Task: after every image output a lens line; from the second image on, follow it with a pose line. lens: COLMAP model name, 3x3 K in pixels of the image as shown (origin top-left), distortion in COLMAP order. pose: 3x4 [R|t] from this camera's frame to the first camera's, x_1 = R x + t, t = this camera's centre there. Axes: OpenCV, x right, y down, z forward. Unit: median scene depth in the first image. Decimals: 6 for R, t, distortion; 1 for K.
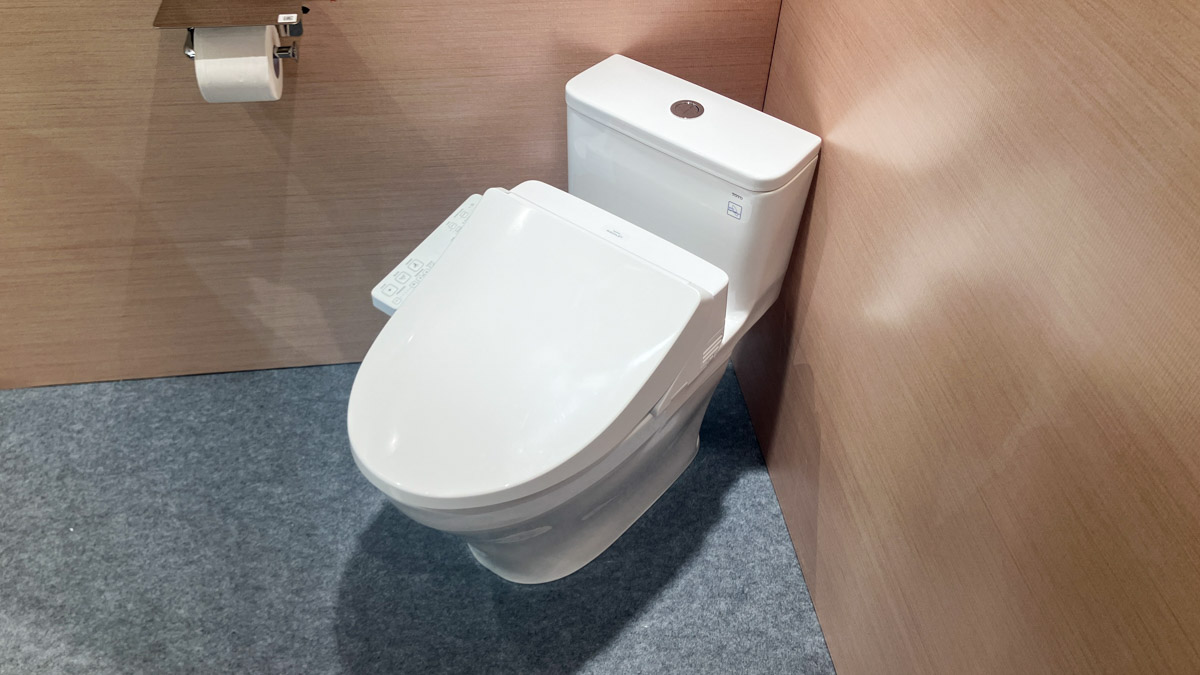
lens RADIAL K [[980.8, 0, 600.0], [0, 980.8, 337.5], [0, 0, 1]] dist [0.029116, -0.007721]
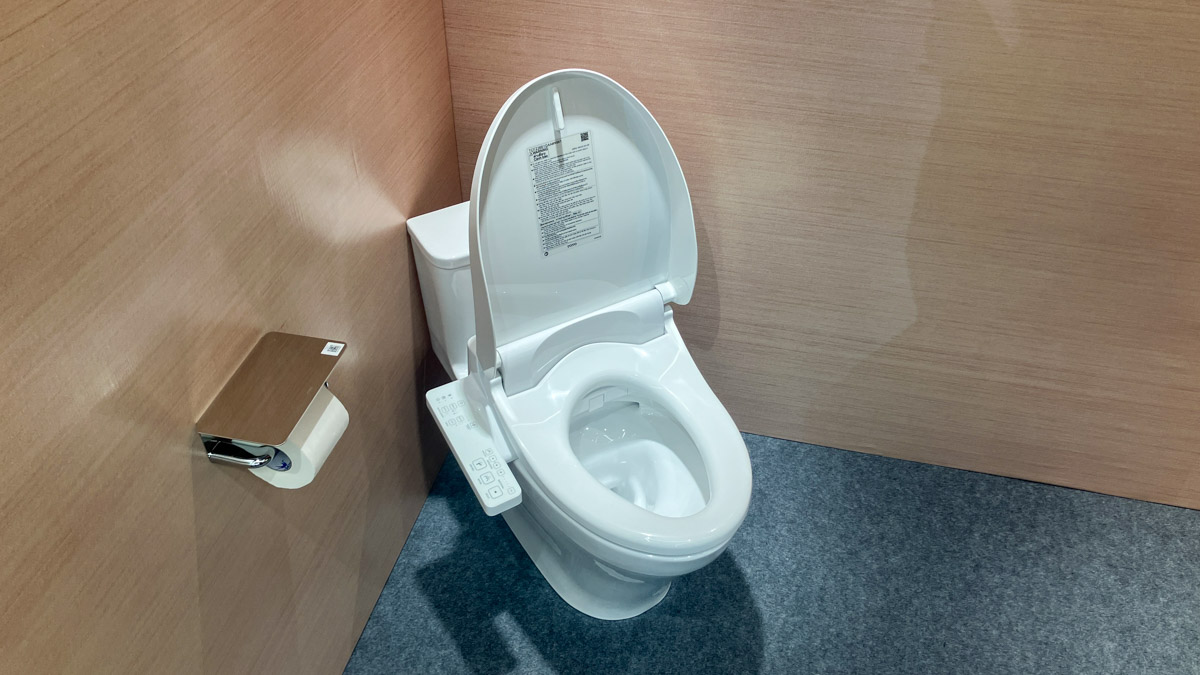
lens RADIAL K [[972.3, 0, 604.0], [0, 972.3, 326.5], [0, 0, 1]] dist [0.052857, -0.088048]
pose [[0.365175, -0.624026, 0.690824, -0.702191], [0.646531, 0.703921, 0.294096, -0.363999], [-0.669809, 0.339243, 0.660507, 0.151799]]
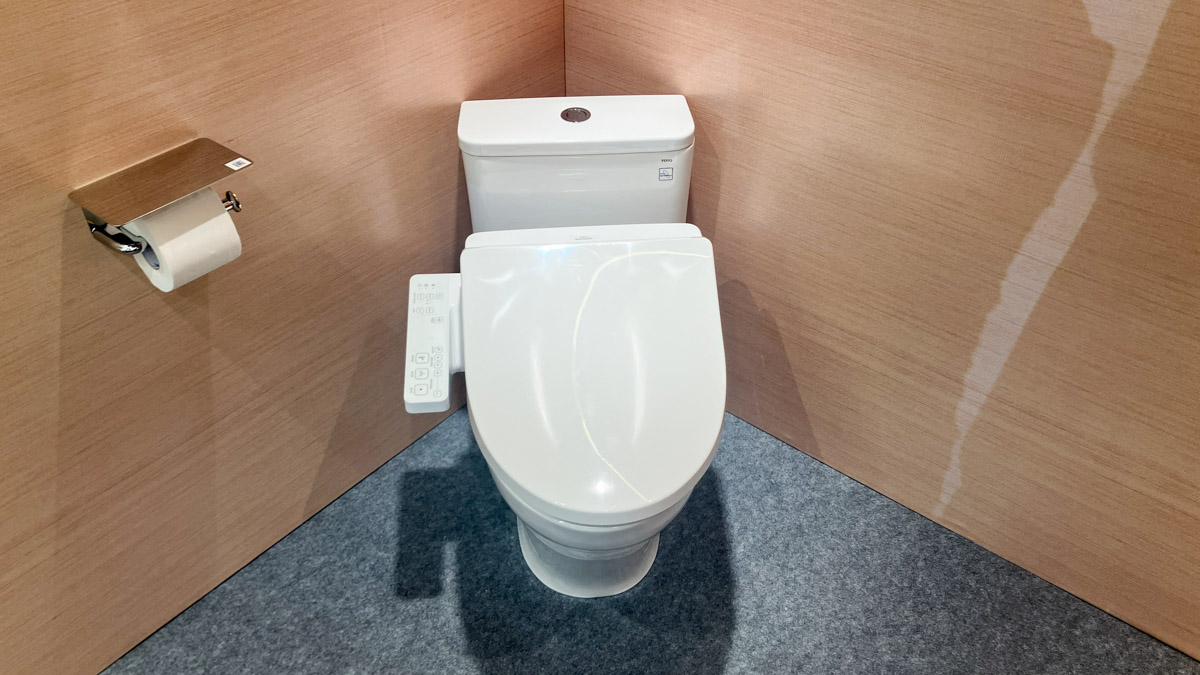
lens RADIAL K [[970.7, 0, 591.4], [0, 970.7, 330.3], [0, 0, 1]] dist [0.050919, -0.075977]
pose [[0.747267, -0.449116, 0.489782, -0.475669], [0.481861, 0.873756, 0.066028, -0.072862], [-0.457604, 0.186666, 0.869341, 0.071251]]
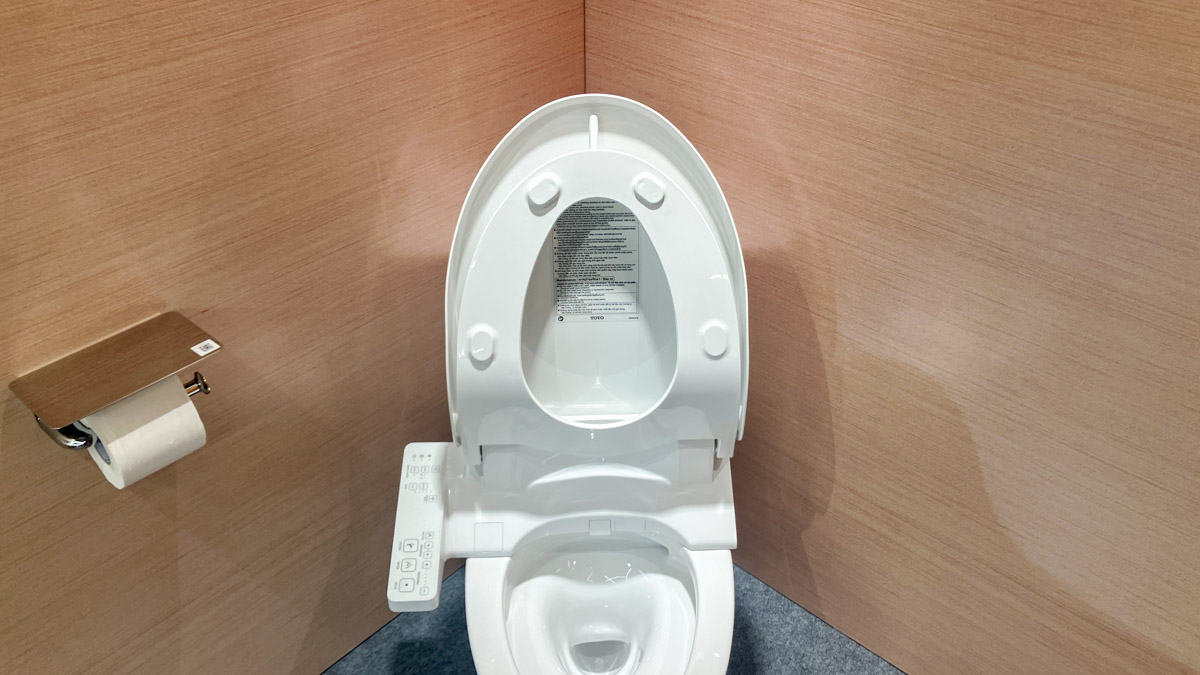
lens RADIAL K [[975.5, 0, 617.1], [0, 975.5, 332.6], [0, 0, 1]] dist [0.005404, 0.012478]
pose [[0.765013, -0.397978, 0.506329, -0.374509], [0.460183, 0.887821, 0.002543, -0.145059], [-0.450541, 0.231058, 0.862337, 0.114234]]
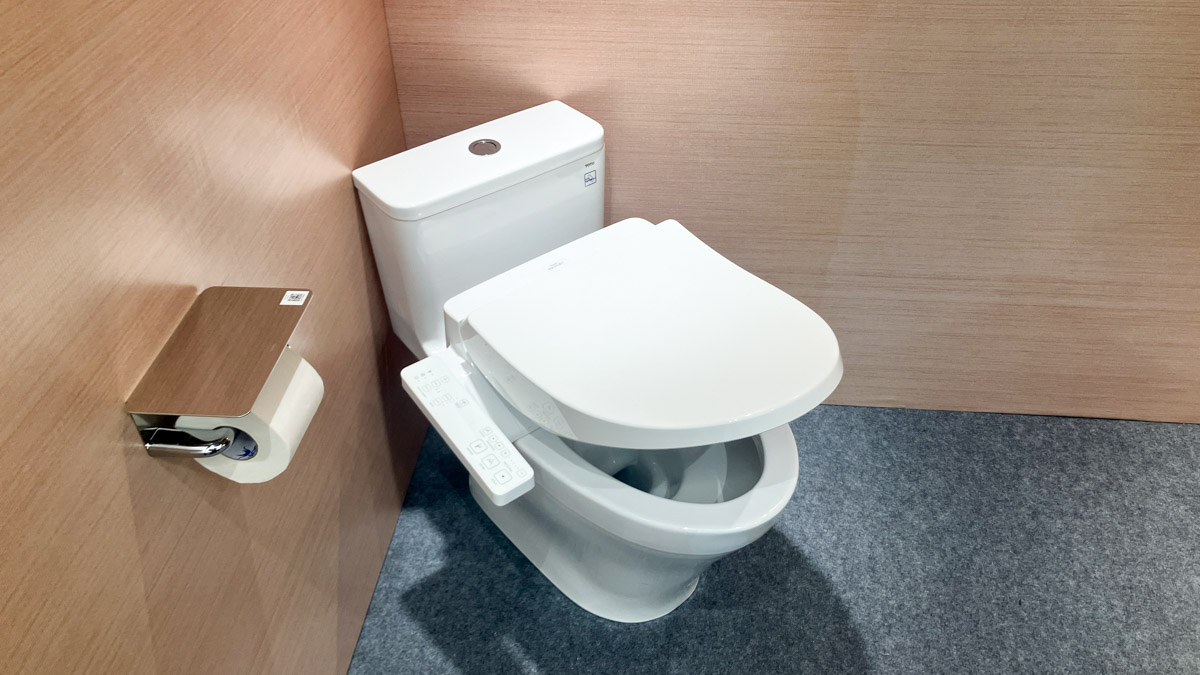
lens RADIAL K [[977.5, 0, 587.8], [0, 977.5, 348.4], [0, 0, 1]] dist [0.047454, -0.063198]
pose [[0.247999, -0.647816, 0.720299, -0.666732], [0.693904, 0.637630, 0.334553, -0.320006], [-0.676013, 0.416850, 0.607653, 0.337865]]
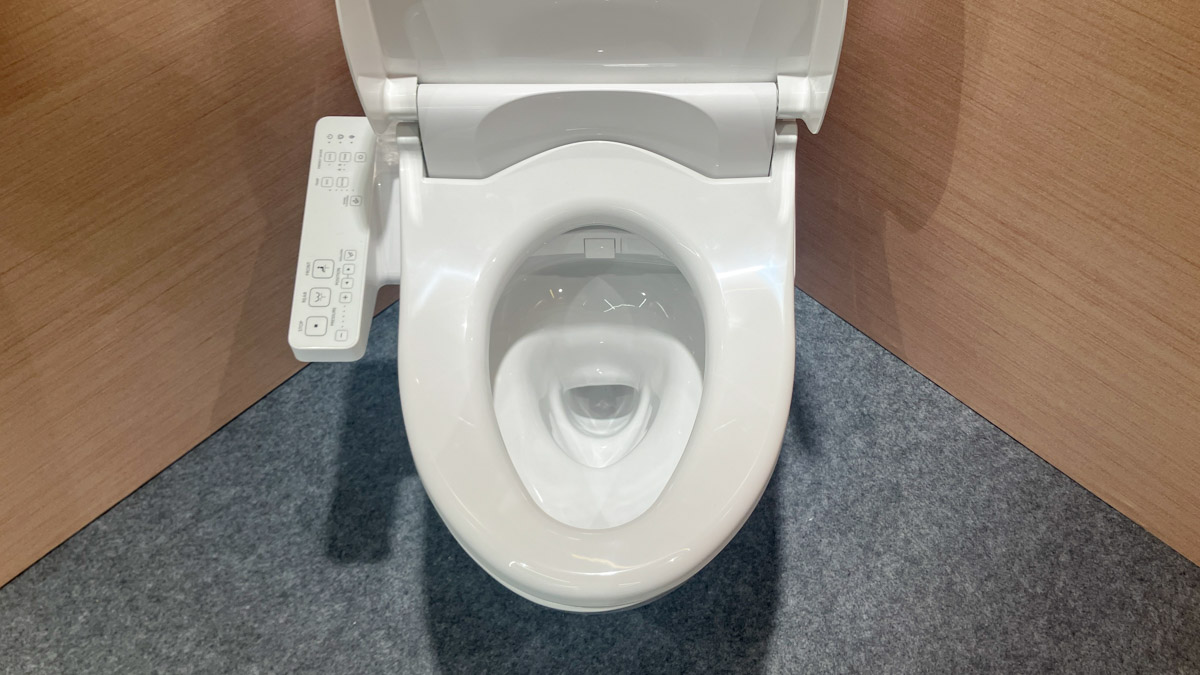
lens RADIAL K [[983.5, 0, 617.8], [0, 983.5, 322.4], [0, 0, 1]] dist [0.008519, 0.009163]
pose [[0.794483, -0.517498, 0.317794, -0.230592], [0.443537, 0.851913, 0.278422, -0.121680], [-0.414816, -0.080248, 0.906360, 0.338506]]
